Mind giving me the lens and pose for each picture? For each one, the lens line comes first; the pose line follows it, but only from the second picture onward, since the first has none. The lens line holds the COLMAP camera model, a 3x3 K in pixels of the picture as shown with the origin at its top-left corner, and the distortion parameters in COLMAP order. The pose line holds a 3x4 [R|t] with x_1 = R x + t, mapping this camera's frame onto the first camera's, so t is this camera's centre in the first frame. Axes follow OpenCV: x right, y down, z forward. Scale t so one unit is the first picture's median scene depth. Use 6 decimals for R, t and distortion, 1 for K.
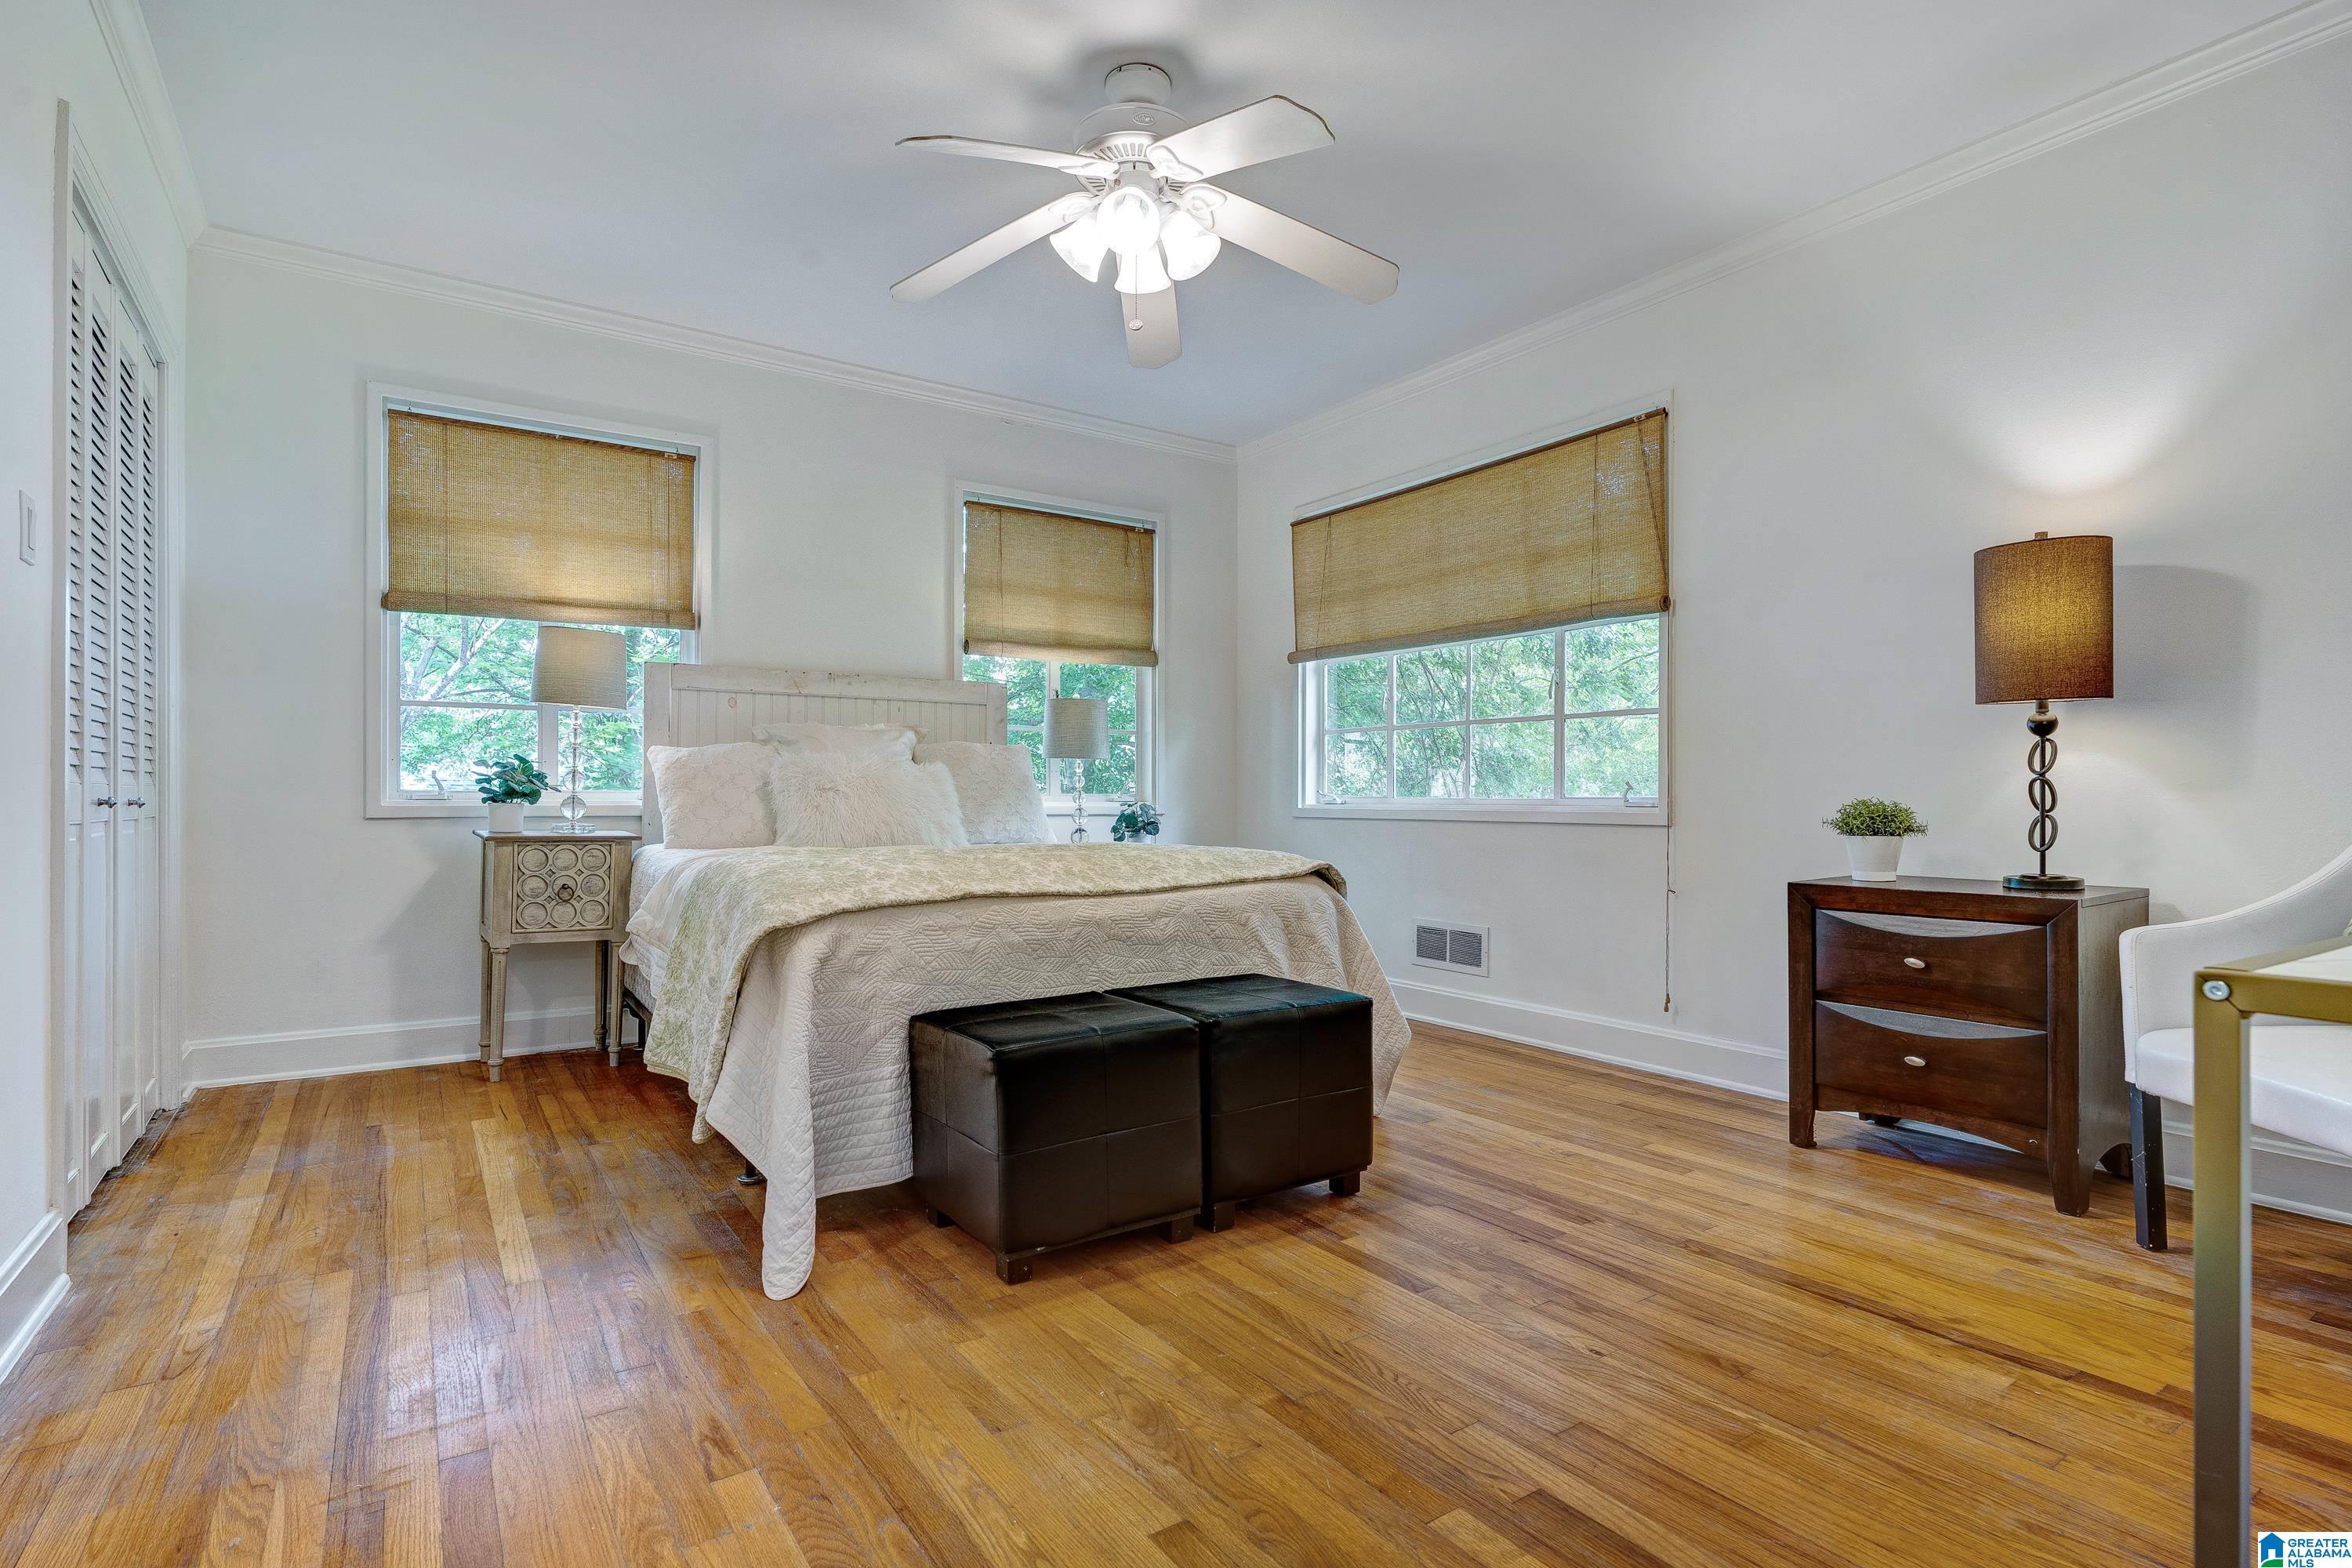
lens RADIAL K [[1167.0, 0, 1187.4], [0, 1167.0, 797.0], [0, 0, 1]] dist [-0.000016, 0.000142]
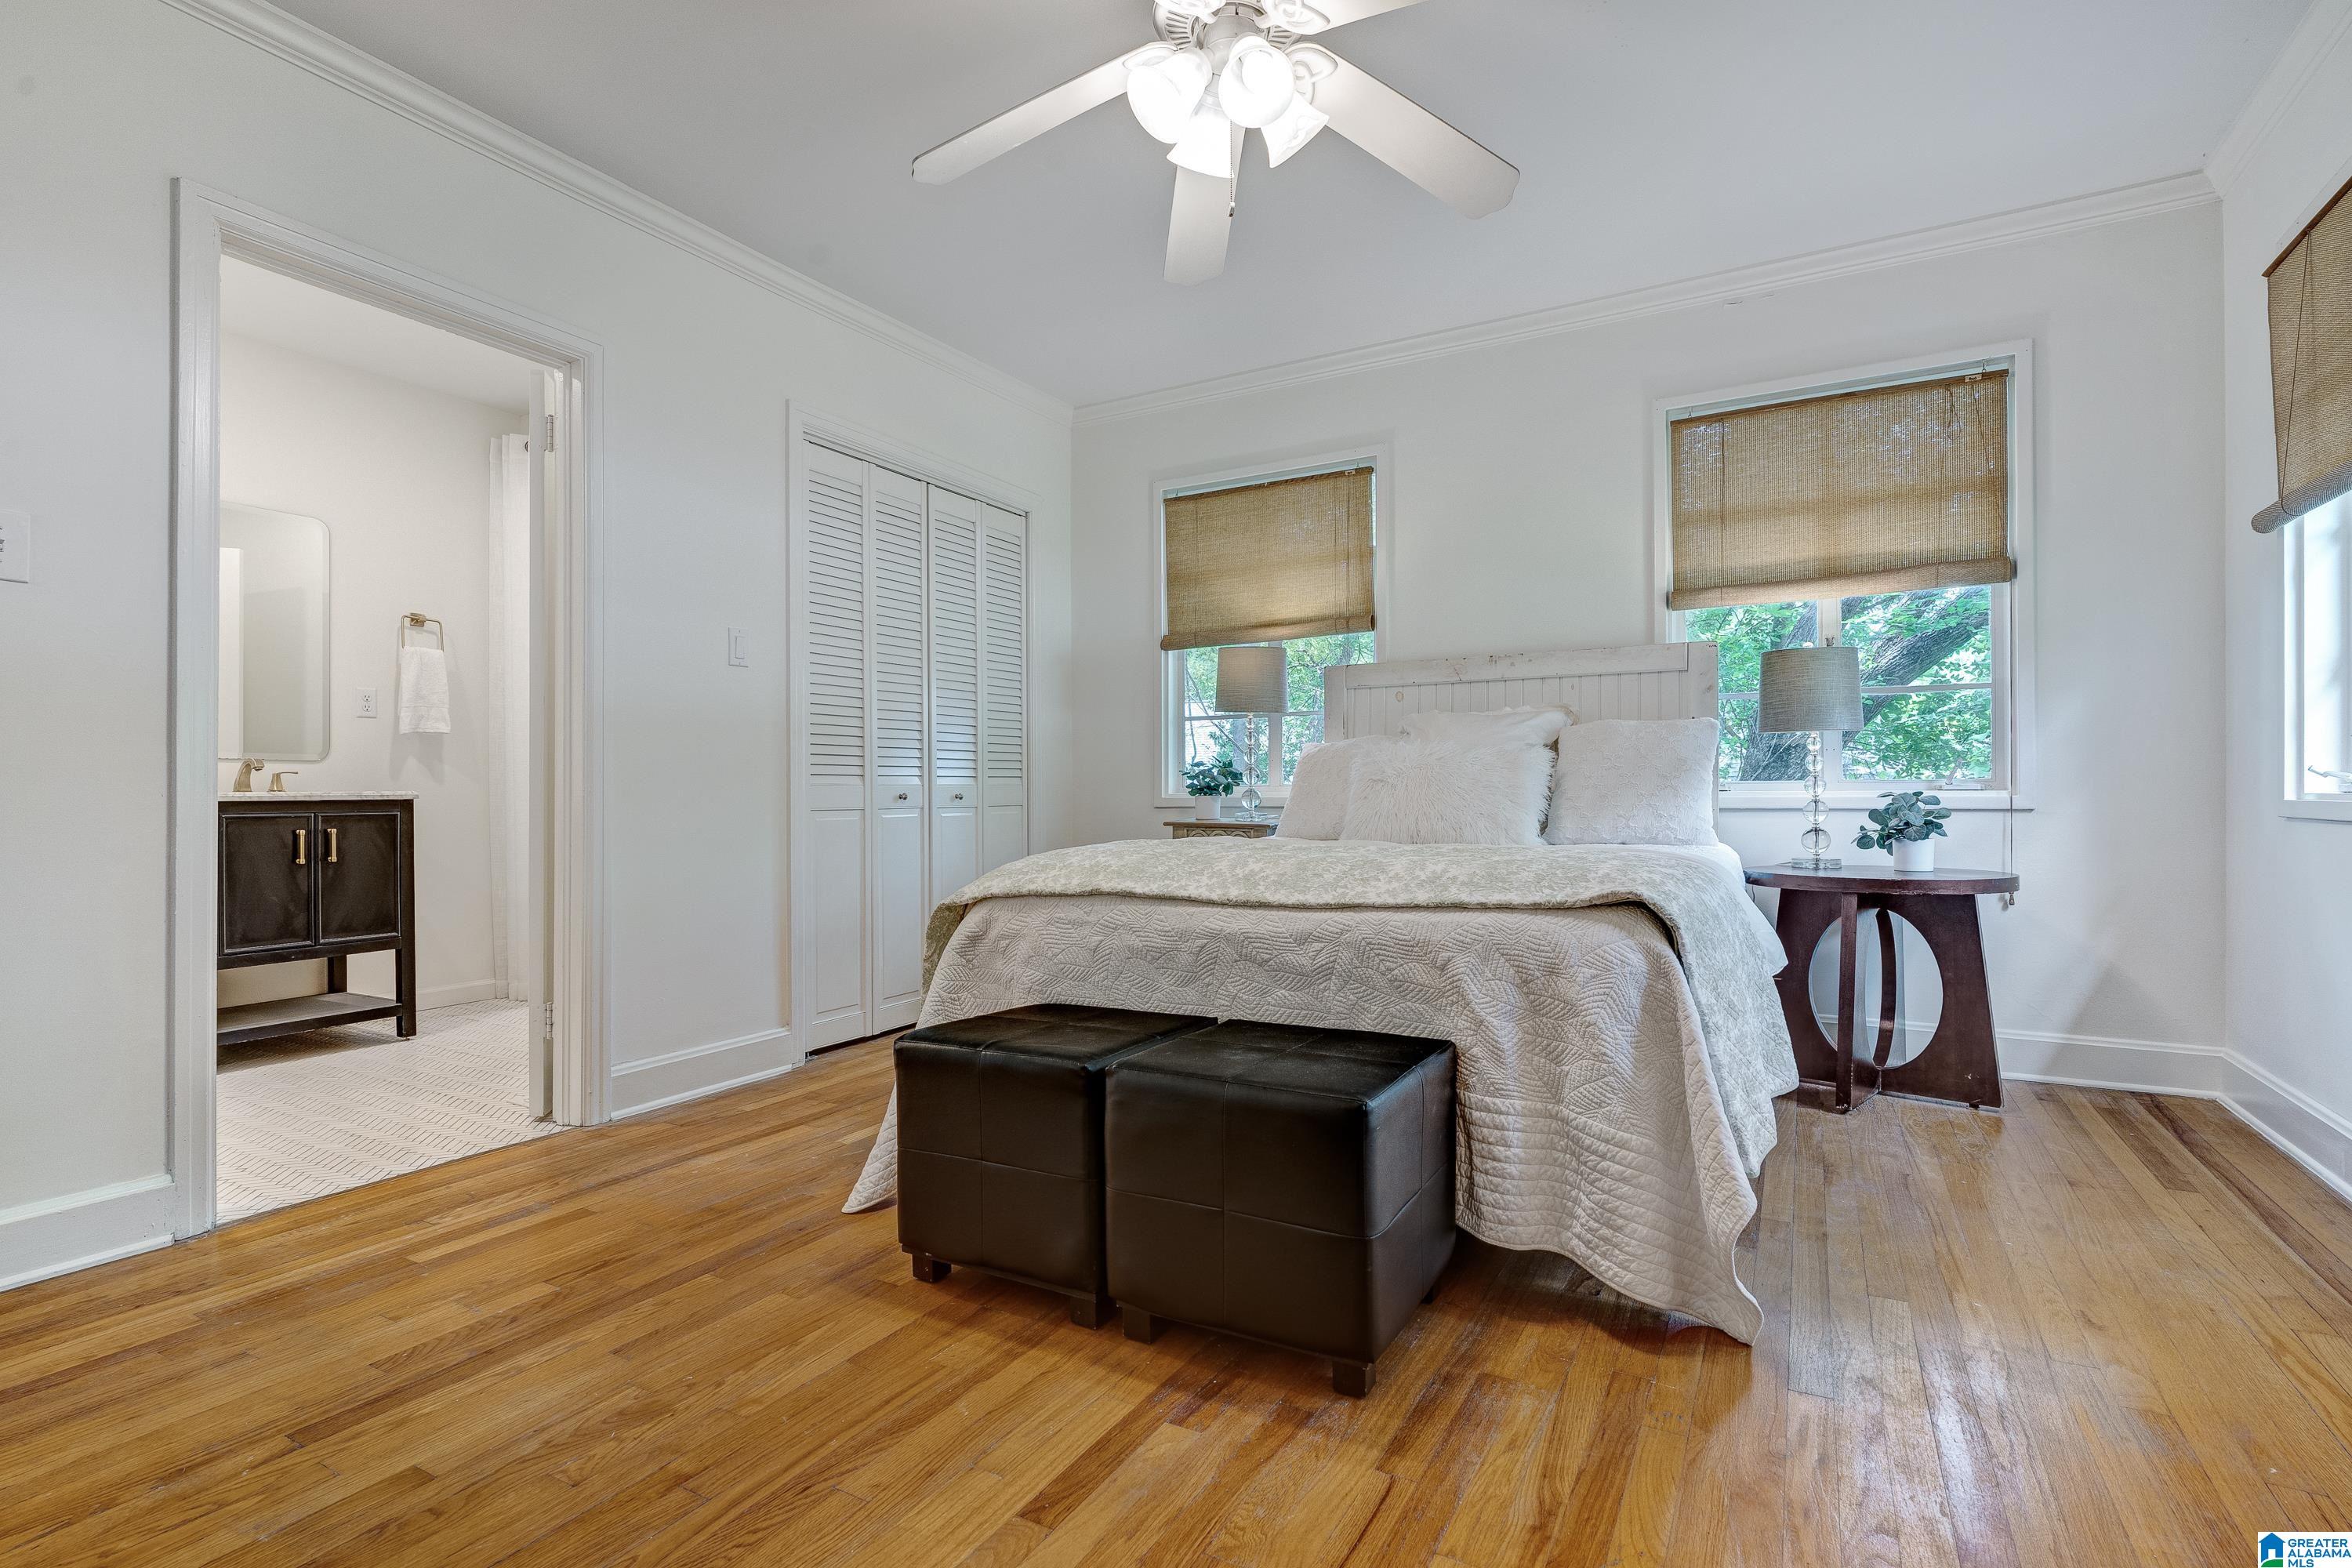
lens RADIAL K [[1124.1, 0, 1176.0], [0, 1124.1, 784.0], [0, 0, 1]] dist [-0.004135, -0.000291]
pose [[0.436500, -0.010572, -0.899642, 0.614760], [0.008783, 0.999933, -0.007488, 0.002533], [0.899662, -0.004633, 0.436563, 0.589842]]
